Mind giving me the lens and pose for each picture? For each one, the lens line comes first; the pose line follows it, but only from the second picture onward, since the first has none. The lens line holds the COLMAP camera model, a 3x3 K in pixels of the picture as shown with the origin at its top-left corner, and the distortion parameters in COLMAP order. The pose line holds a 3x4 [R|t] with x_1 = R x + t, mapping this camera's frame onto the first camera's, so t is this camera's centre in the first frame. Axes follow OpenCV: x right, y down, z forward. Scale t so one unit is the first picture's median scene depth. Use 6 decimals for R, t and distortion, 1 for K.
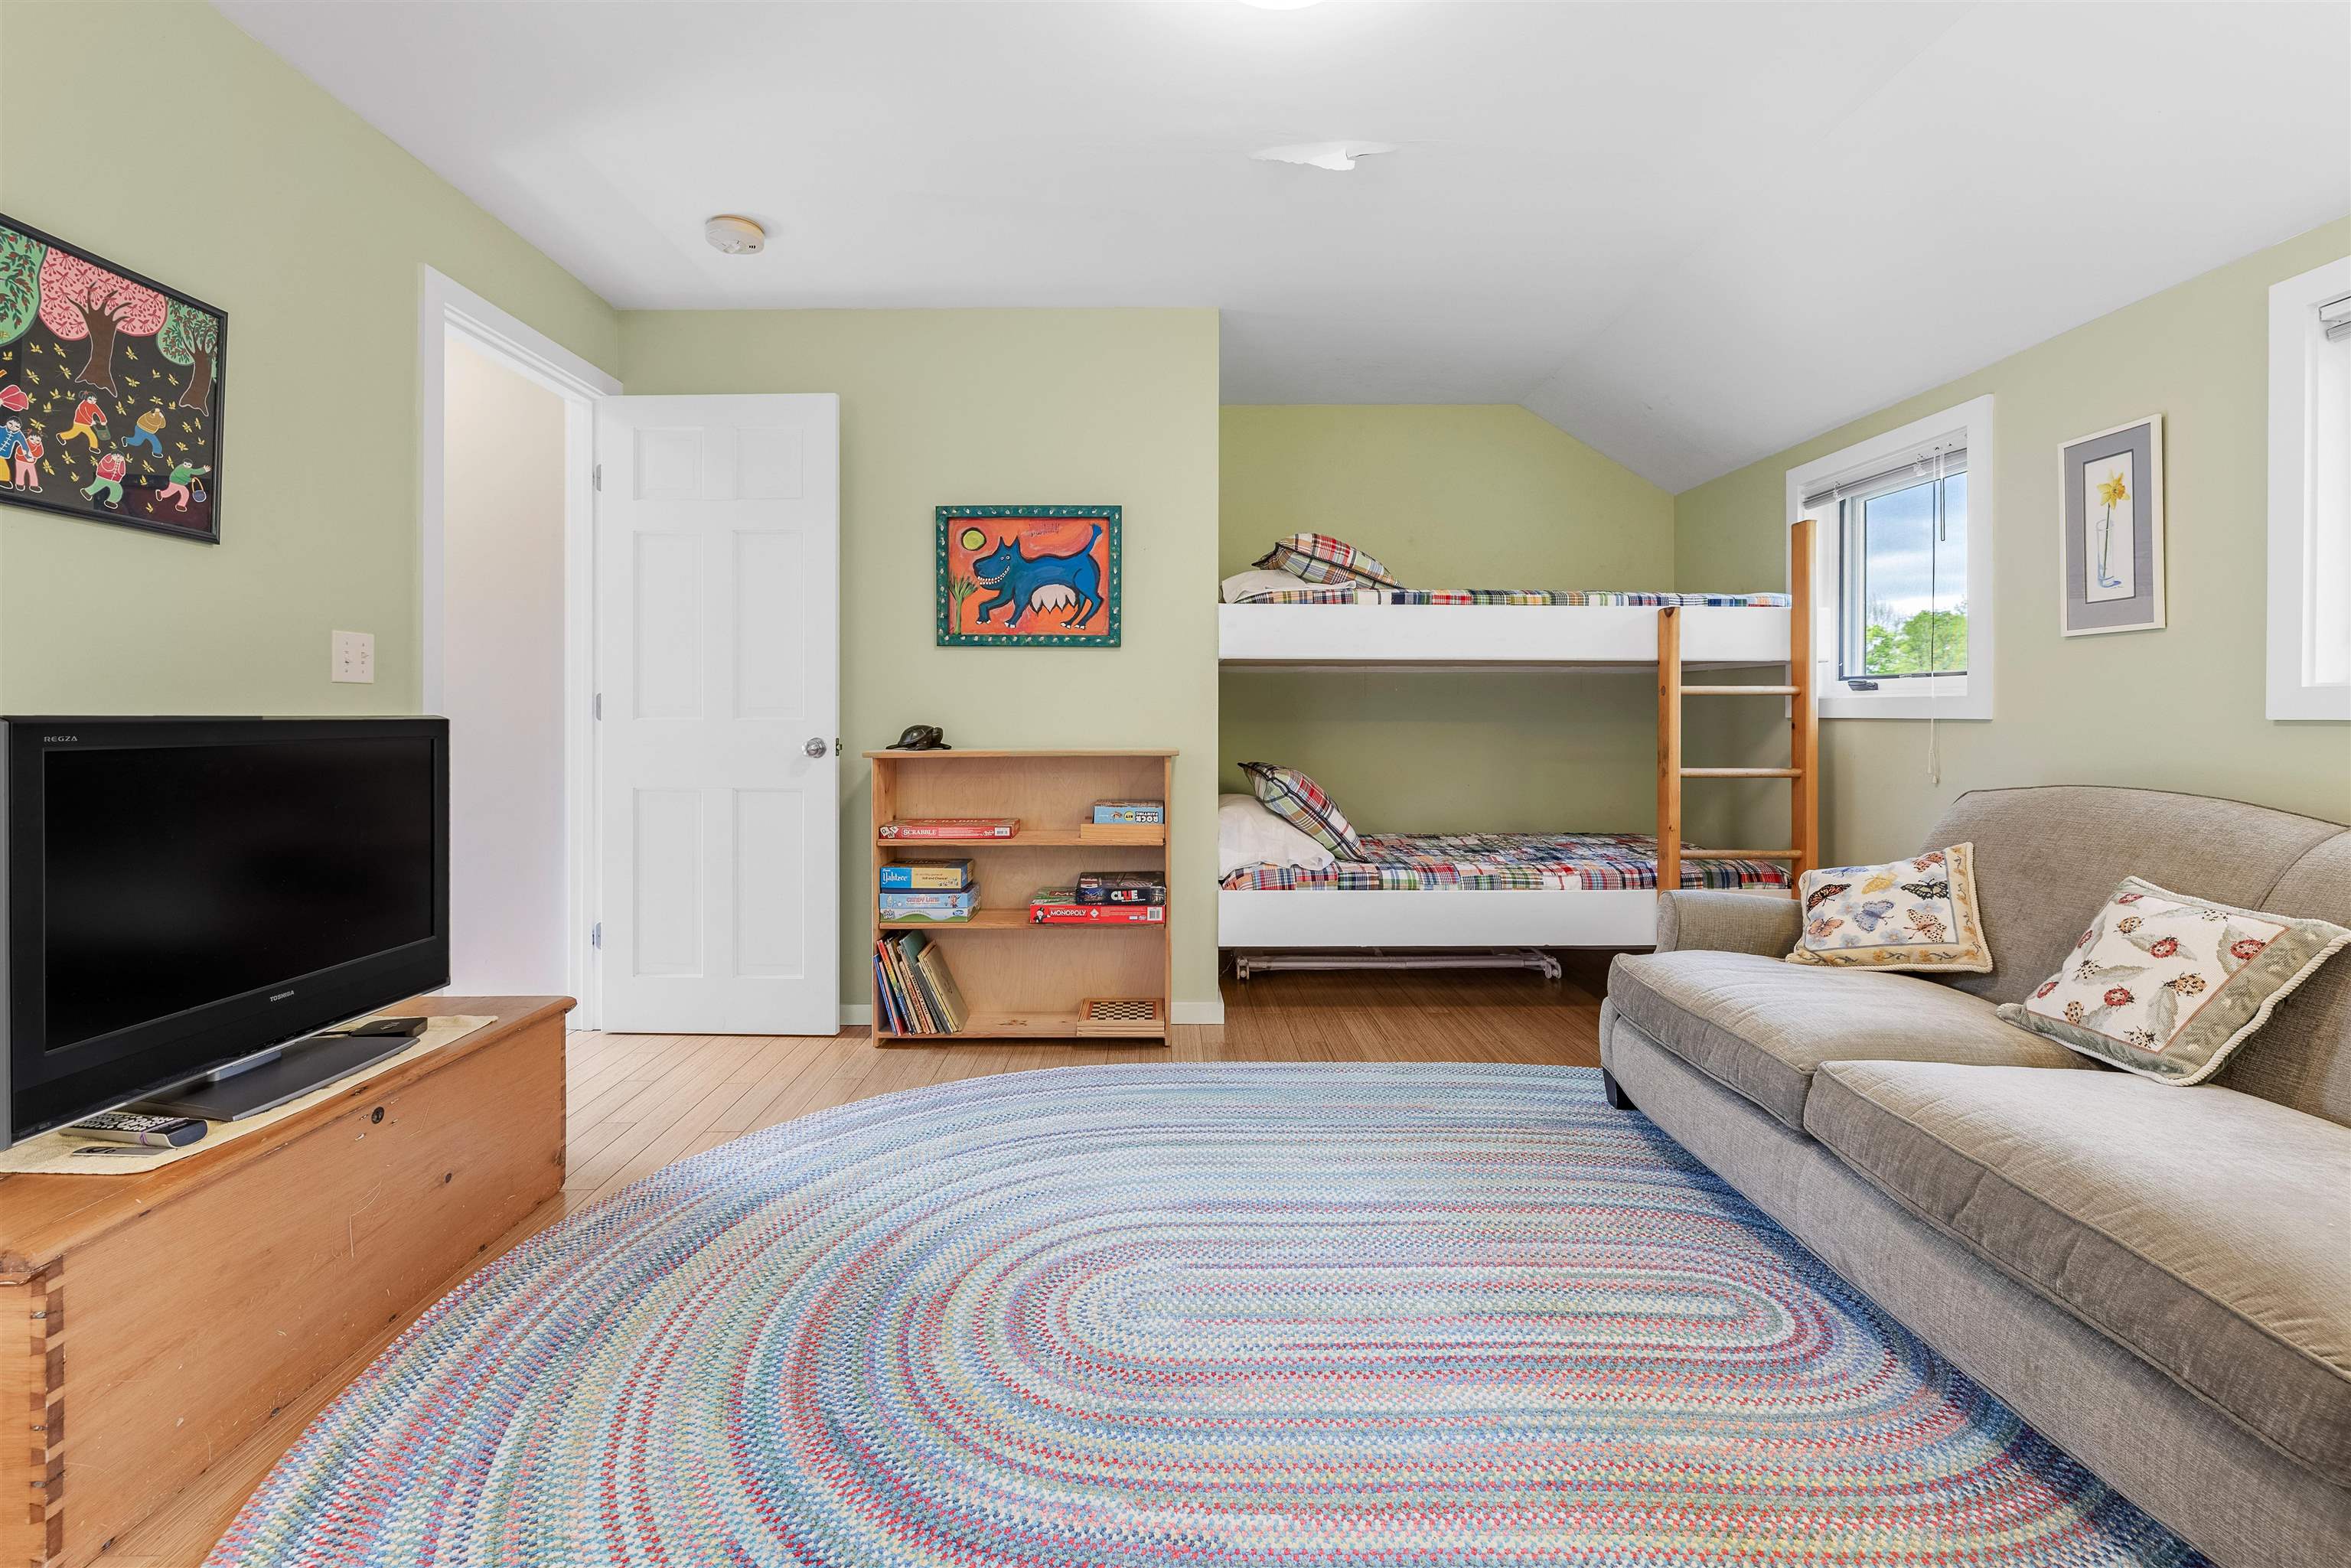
lens RADIAL K [[1023.2, 0, 1159.9], [0, 1023.2, 715.4], [0, 0, 1]] dist [-0.001162, -0.000217]
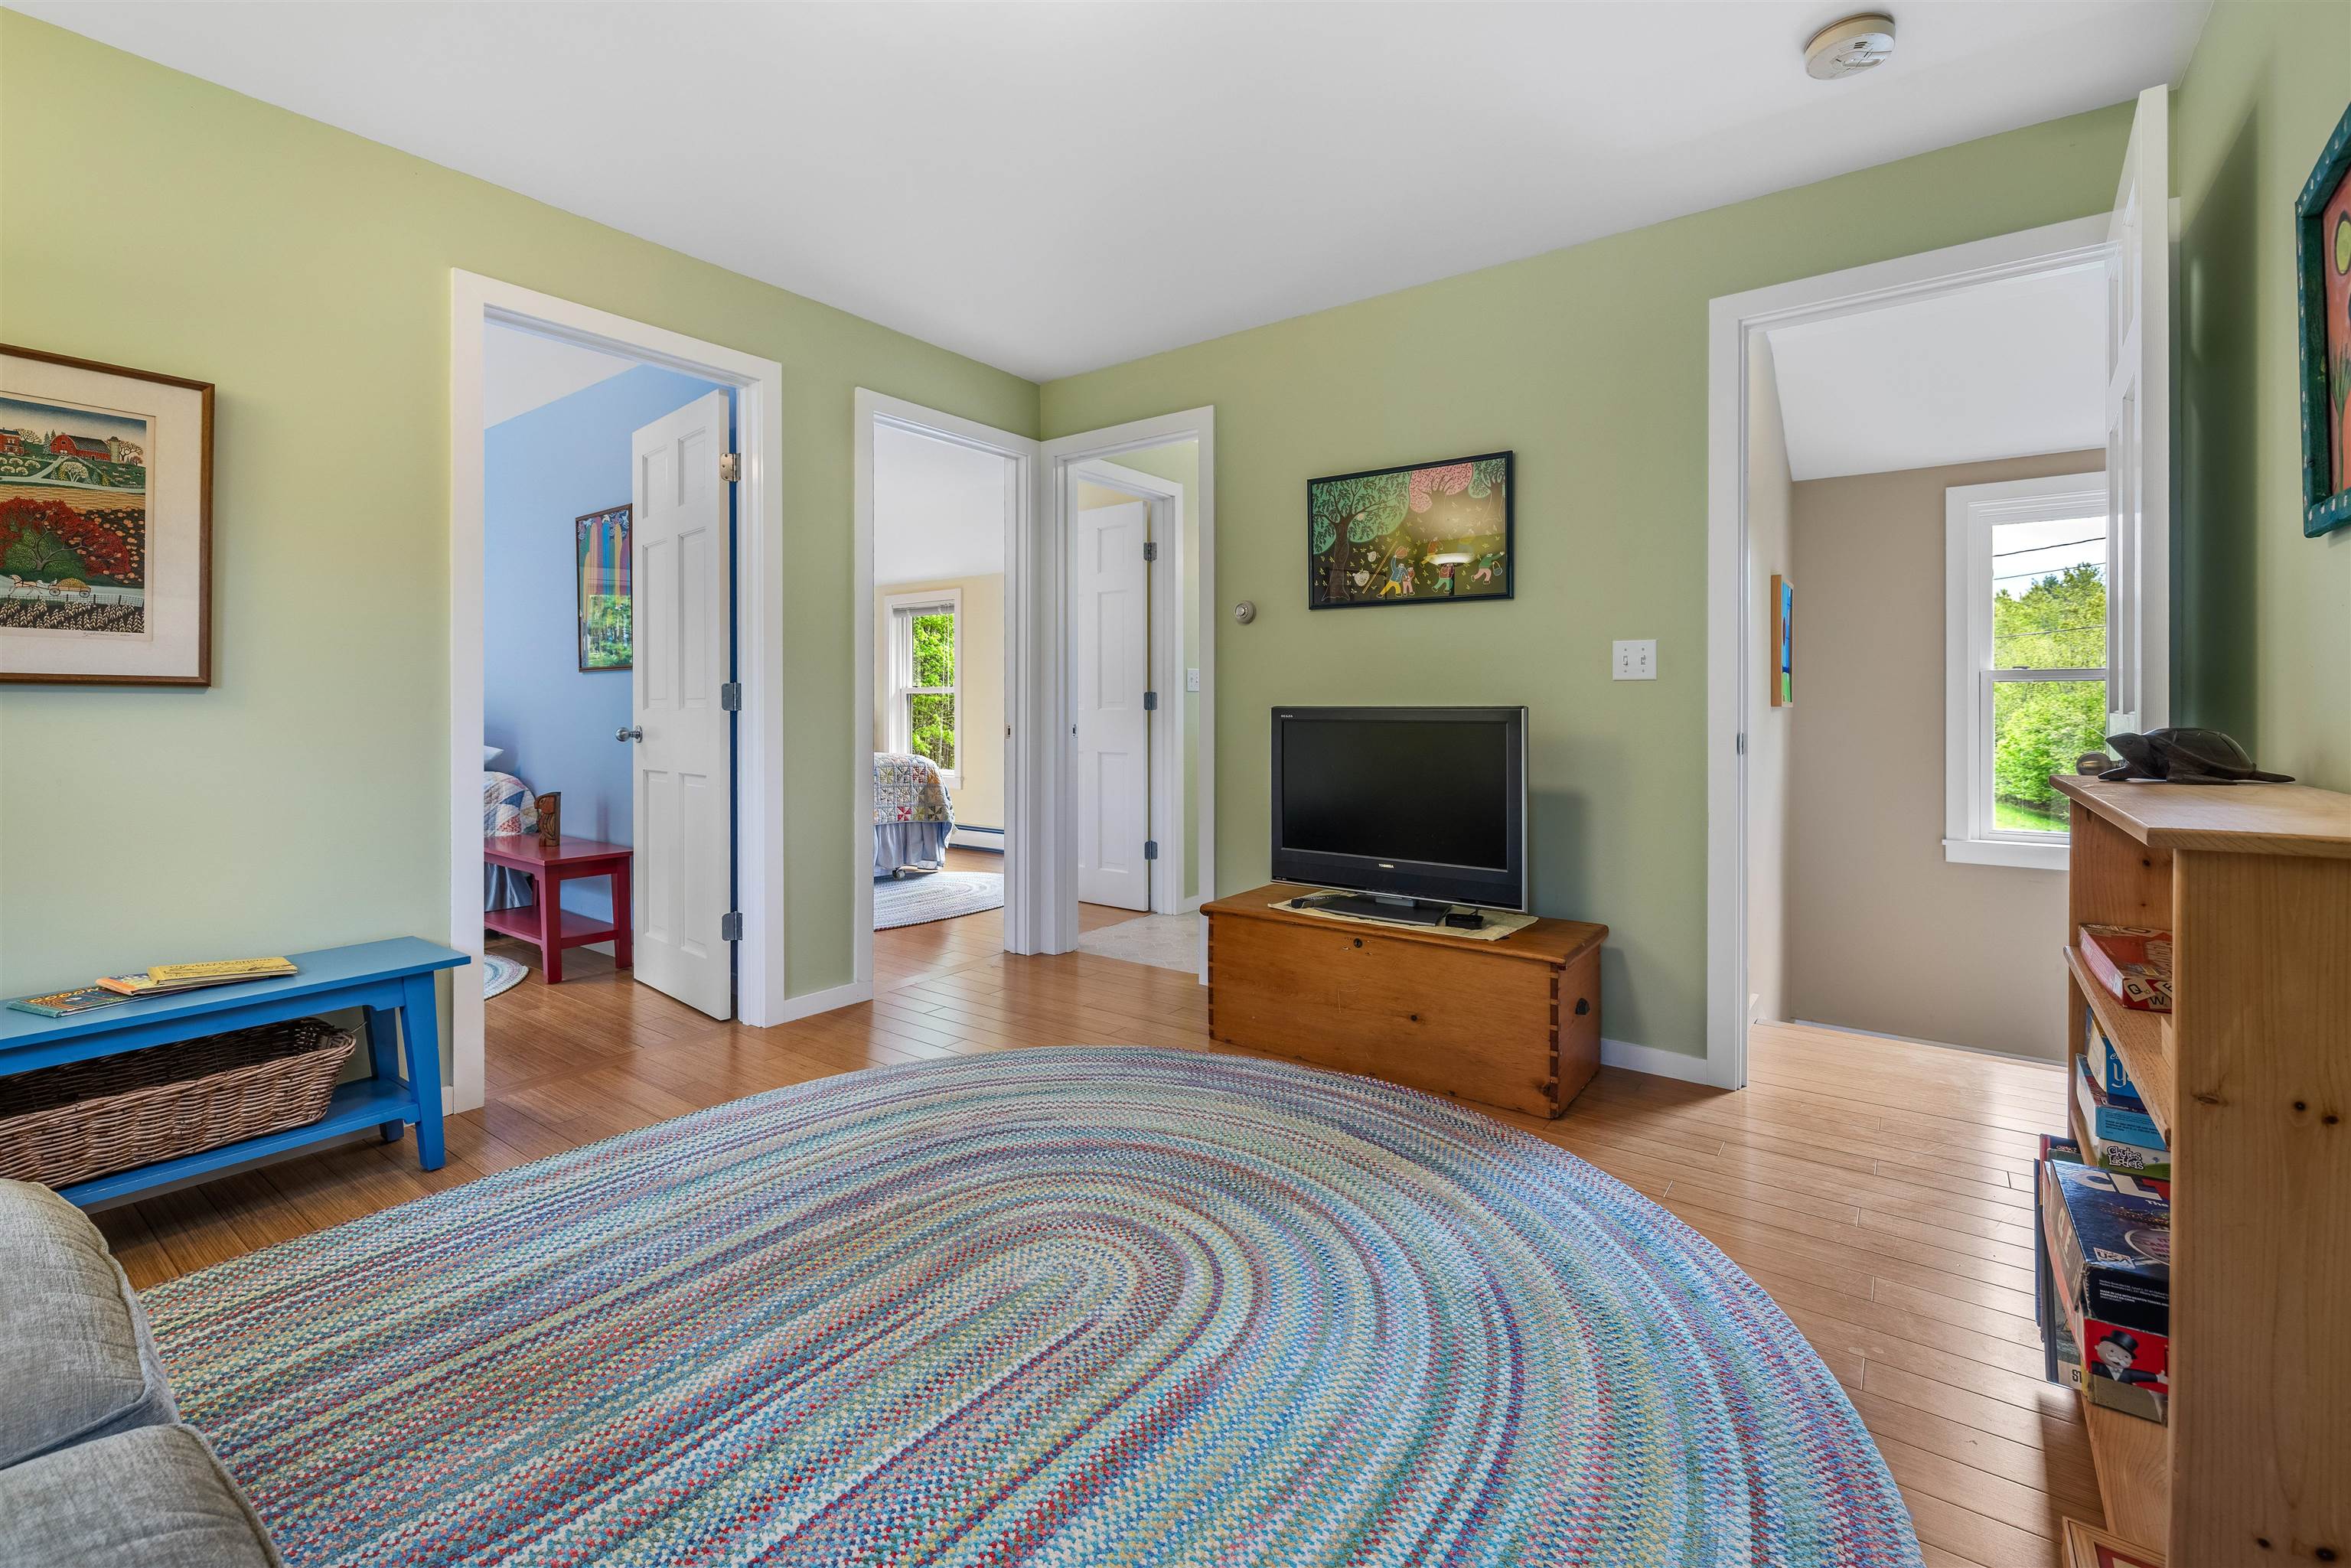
lens RADIAL K [[1023.2, 0, 1168.1], [0, 1023.2, 706.4], [0, 0, 1]] dist [-0.001162, -0.000217]
pose [[-0.601340, 0.001510, -0.798992, 0.785326], [0.000403, 0.999999, 0.001587, -0.002414], [0.798993, 0.000632, -0.601340, 1.795561]]
